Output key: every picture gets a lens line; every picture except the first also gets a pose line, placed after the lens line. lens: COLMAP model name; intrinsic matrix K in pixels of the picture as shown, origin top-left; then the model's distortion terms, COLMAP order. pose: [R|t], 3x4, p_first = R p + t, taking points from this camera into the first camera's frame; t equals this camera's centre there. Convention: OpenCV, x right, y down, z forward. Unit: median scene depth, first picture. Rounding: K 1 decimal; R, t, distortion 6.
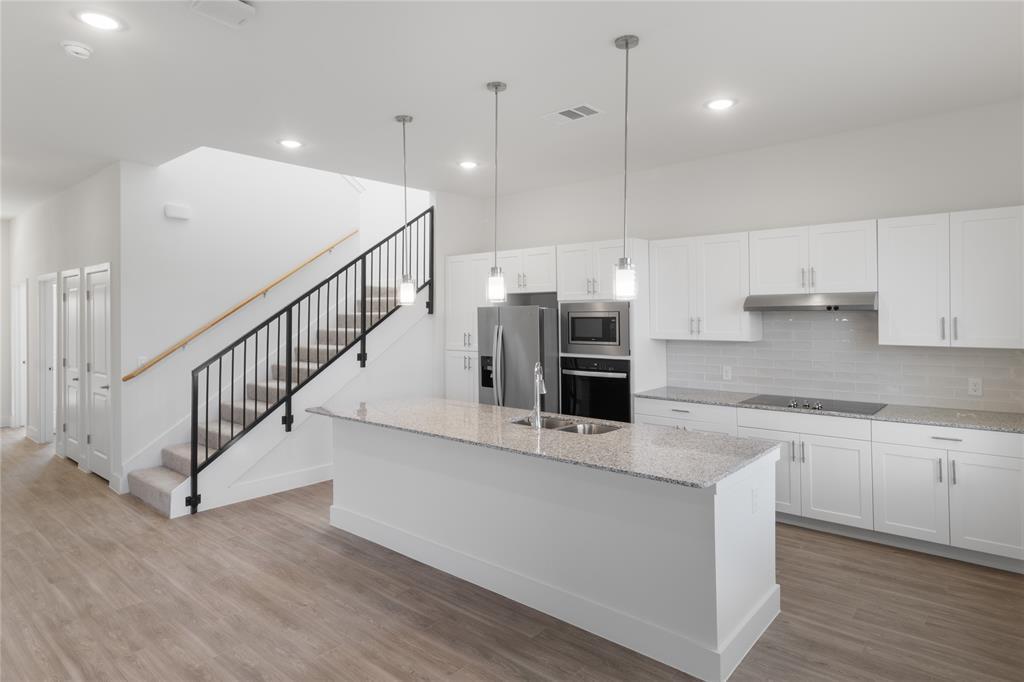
lens RADIAL K [[582.8, 0, 524.4], [0, 582.8, 310.8], [0, 0, 1]] dist [0.004723, 0.002615]
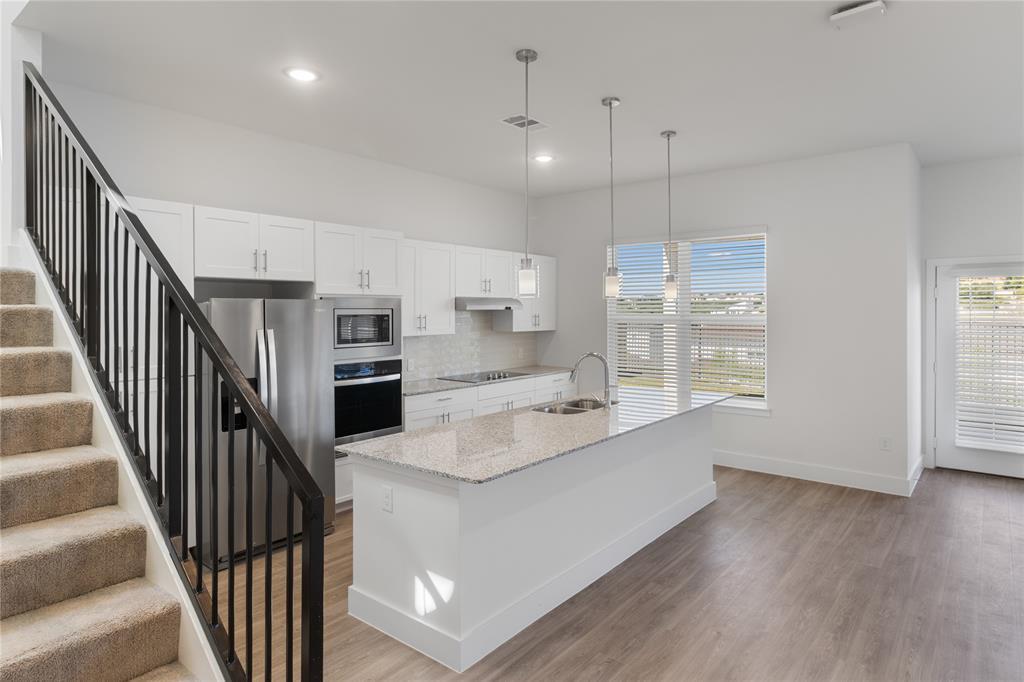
lens RADIAL K [[582.8, 0, 521.6], [0, 582.8, 315.4], [0, 0, 1]] dist [0.004723, 0.002615]
pose [[-0.026033, 0.000543, 0.999661, -0.834781], [-0.004000, 0.999992, -0.000647, 0.012562], [-0.999653, -0.004015, -0.026031, 0.876741]]
